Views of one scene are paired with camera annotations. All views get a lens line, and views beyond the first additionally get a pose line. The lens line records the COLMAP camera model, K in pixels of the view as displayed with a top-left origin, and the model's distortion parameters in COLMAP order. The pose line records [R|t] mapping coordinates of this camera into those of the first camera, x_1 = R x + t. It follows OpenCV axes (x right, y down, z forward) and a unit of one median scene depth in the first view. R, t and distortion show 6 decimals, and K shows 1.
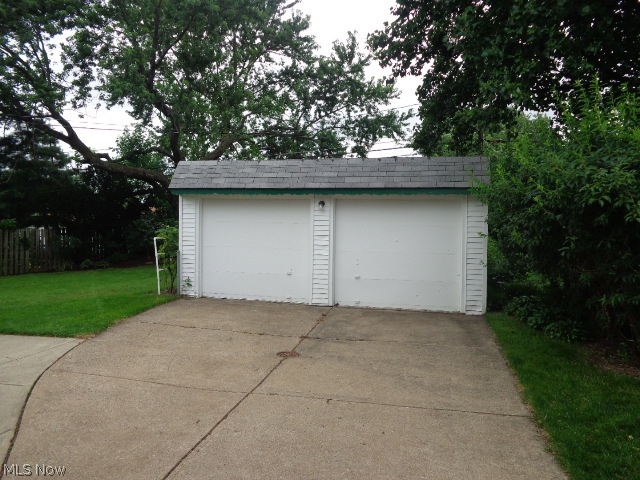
lens RADIAL K [[473.6, 0, 320.6], [0, 473.6, 244.3], [0, 0, 1]] dist [-0.010570, -0.005718]
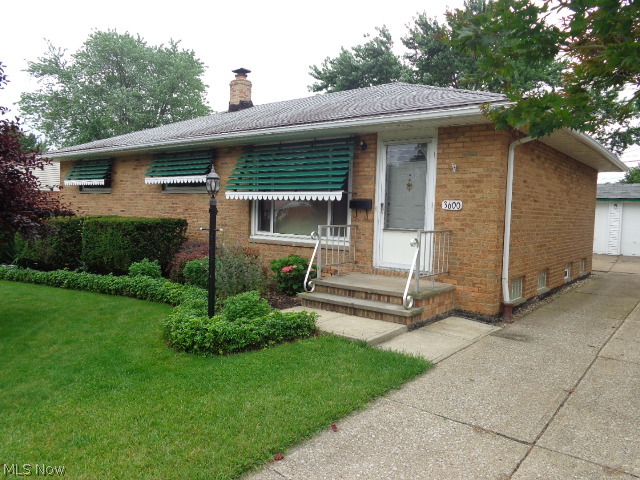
lens RADIAL K [[473.6, 0, 319.4], [0, 473.6, 239.5], [0, 0, 1]] dist [-0.010570, -0.005718]
pose [[0.911092, 0.027780, -0.411265, -0.106700], [-0.025479, 0.999614, 0.011075, 0.024175], [0.411414, 0.000388, 0.911448, -0.463077]]
